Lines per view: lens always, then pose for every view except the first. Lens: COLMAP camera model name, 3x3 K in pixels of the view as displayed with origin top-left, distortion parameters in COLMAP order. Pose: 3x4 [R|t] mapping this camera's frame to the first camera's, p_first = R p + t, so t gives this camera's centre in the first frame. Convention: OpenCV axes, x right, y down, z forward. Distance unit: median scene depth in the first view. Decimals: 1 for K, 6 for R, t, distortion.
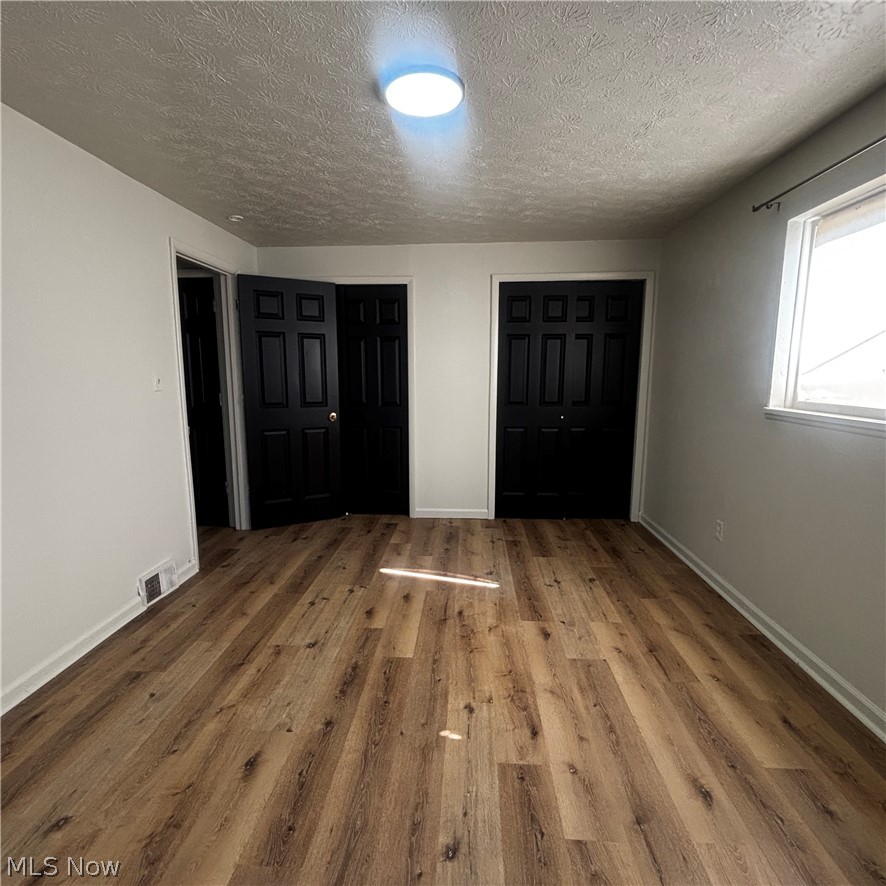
lens RADIAL K [[478.4, 0, 441.0], [0, 478.4, 446.2], [0, 0, 1]] dist [-0.000549, 0.001062]
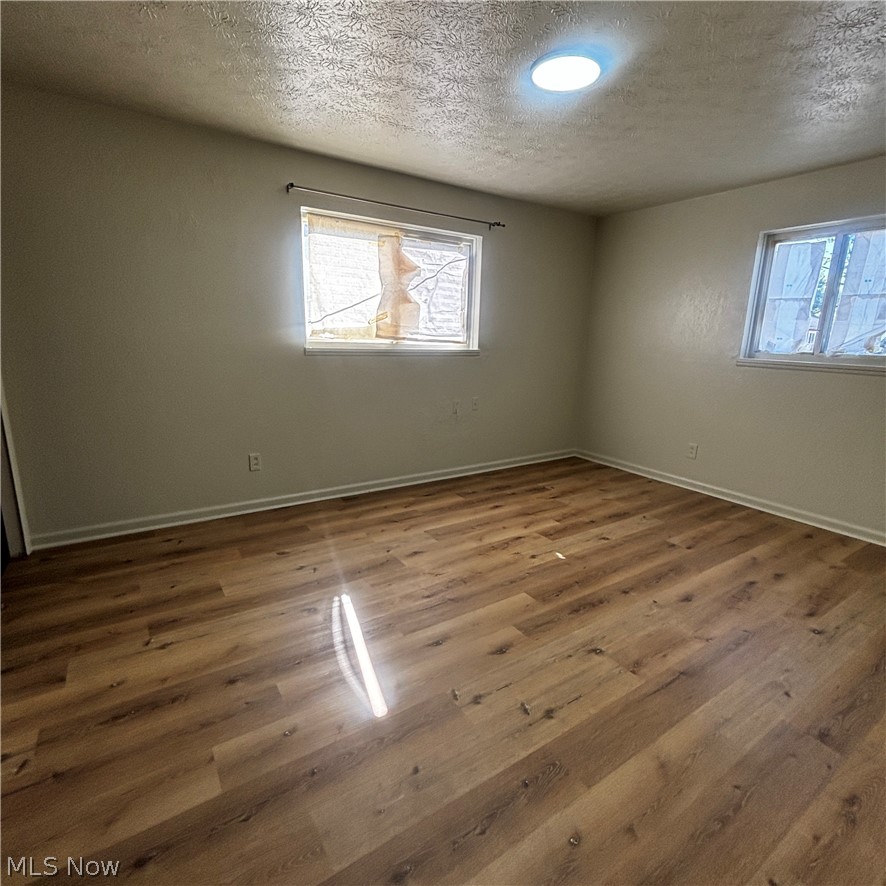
lens RADIAL K [[484.7, 0, 443.0], [0, 484.7, 443.0], [0, 0, 1]] dist [-0.007347, -0.000924]
pose [[-0.605113, -0.194038, 0.772132, -0.564997], [0.100438, 0.943490, 0.315813, -0.183345], [-0.789779, 0.268654, -0.551430, 1.293017]]
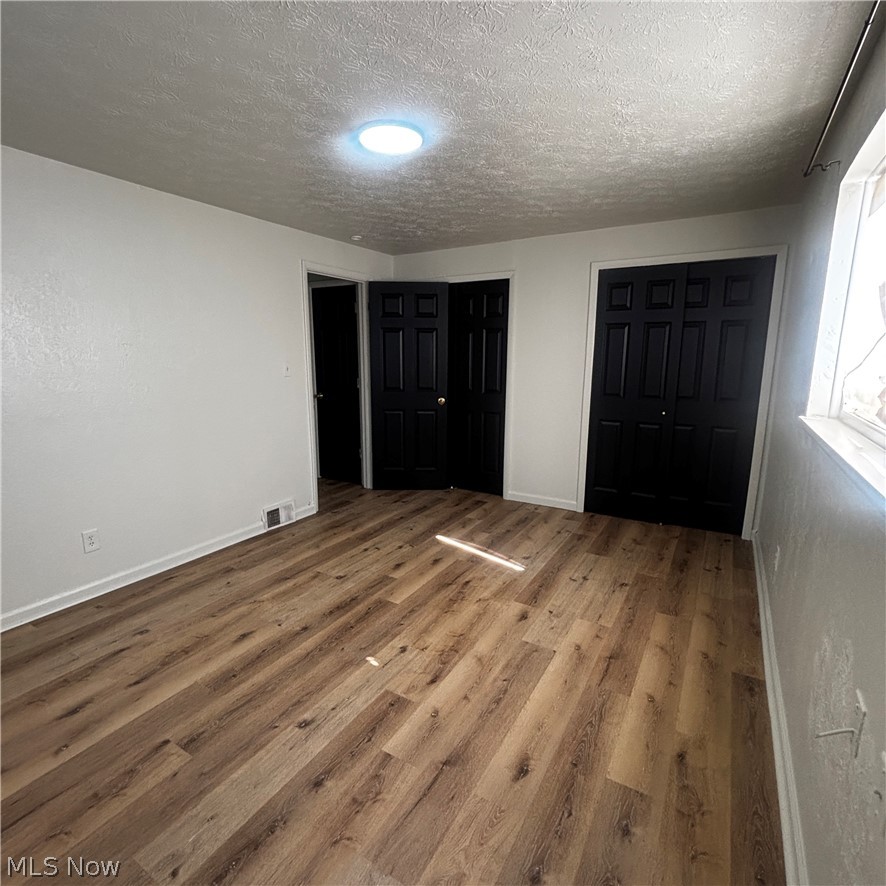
lens RADIAL K [[477.5, 0, 443.0], [0, 477.5, 443.0], [0, 0, 1]] dist [0.024278, -0.029842]
pose [[0.887943, 0.088067, -0.451443, 0.431133], [-0.074925, 0.996084, 0.046944, -0.022139], [0.453809, -0.007859, 0.891064, -0.017333]]
